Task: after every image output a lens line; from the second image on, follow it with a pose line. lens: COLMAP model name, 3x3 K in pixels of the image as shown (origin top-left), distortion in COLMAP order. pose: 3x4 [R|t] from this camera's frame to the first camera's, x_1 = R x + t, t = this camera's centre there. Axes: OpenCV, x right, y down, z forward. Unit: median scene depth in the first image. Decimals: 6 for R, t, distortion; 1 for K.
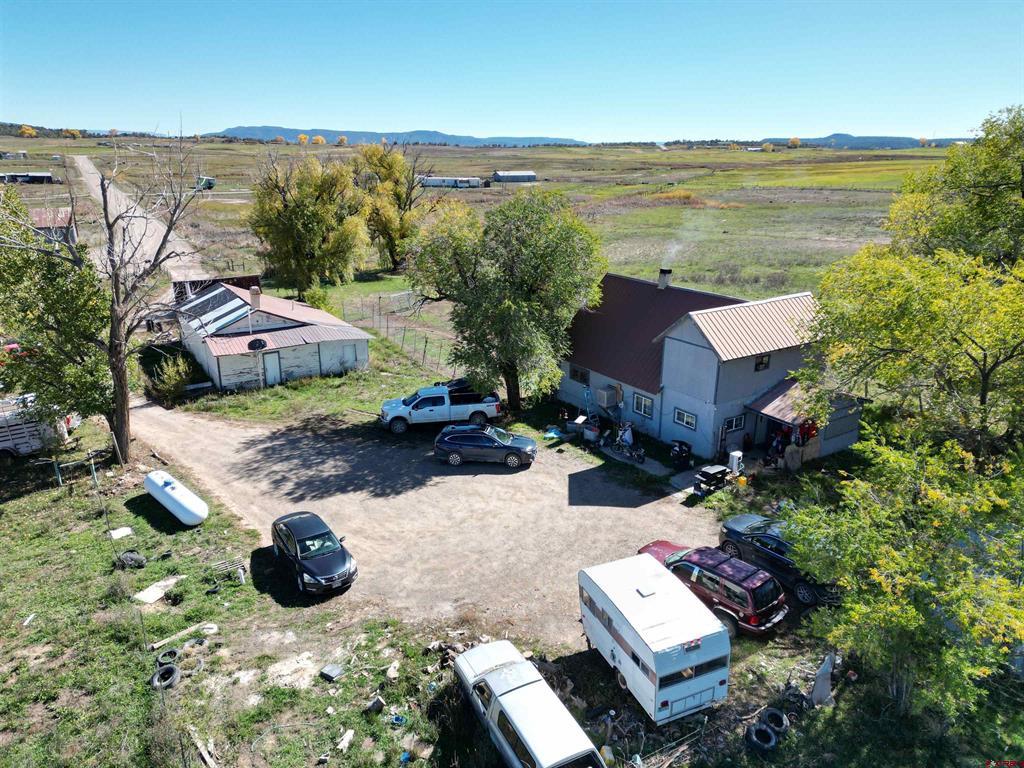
lens RADIAL K [[710.7, 0, 517.3], [0, 710.7, 386.3], [0, 0, 1]] dist [0.090650, -0.087999]
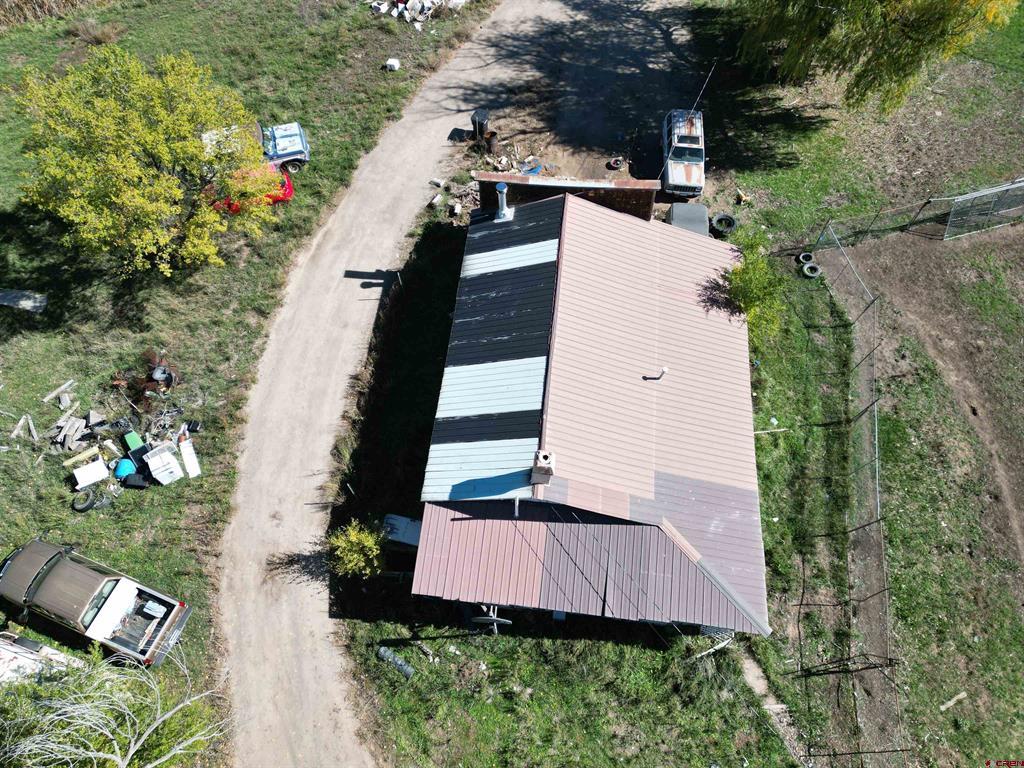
lens RADIAL K [[710.7, 0, 517.3], [0, 710.7, 386.3], [0, 0, 1]] dist [0.090650, -0.087999]
pose [[0.777600, 0.553308, -0.298644, -0.336202], [-0.195730, 0.664389, 0.721302, -0.553103], [0.597518, -0.502431, 0.624928, 0.911282]]
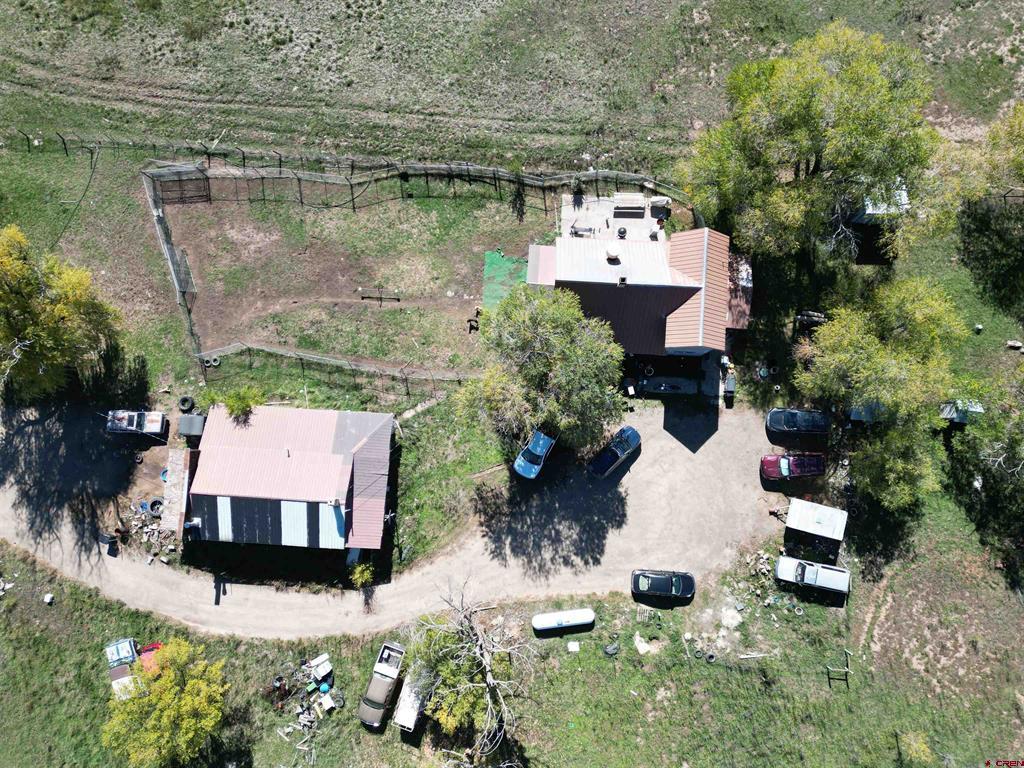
lens RADIAL K [[710.7, 0, 517.3], [0, 710.7, 386.3], [0, 0, 1]] dist [0.090650, -0.087999]
pose [[0.602167, -0.795219, 0.070866, -0.156374], [0.262231, 0.280845, 0.923234, -1.363698], [-0.754075, -0.537357, 0.377647, 0.559502]]
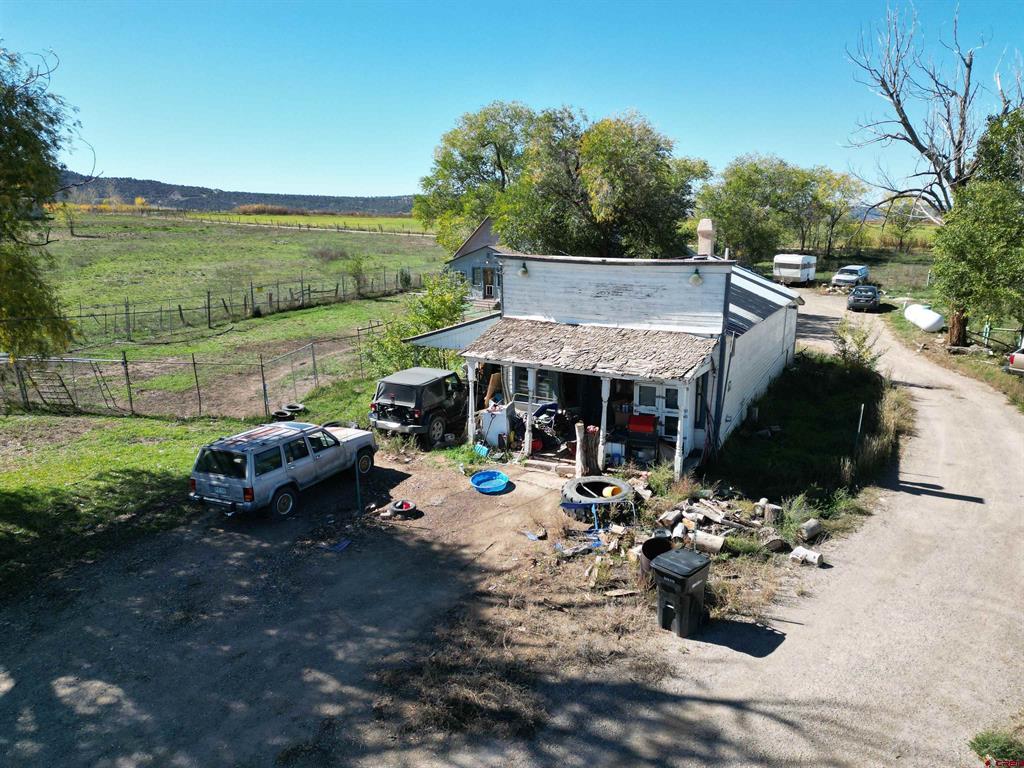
lens RADIAL K [[710.7, 0, 517.3], [0, 710.7, 386.3], [0, 0, 1]] dist [0.090650, -0.087999]
pose [[-0.485669, -0.205341, 0.849683, -0.993555], [0.265404, 0.891495, 0.367148, -0.331147], [-0.832878, 0.403822, -0.378473, 1.705163]]
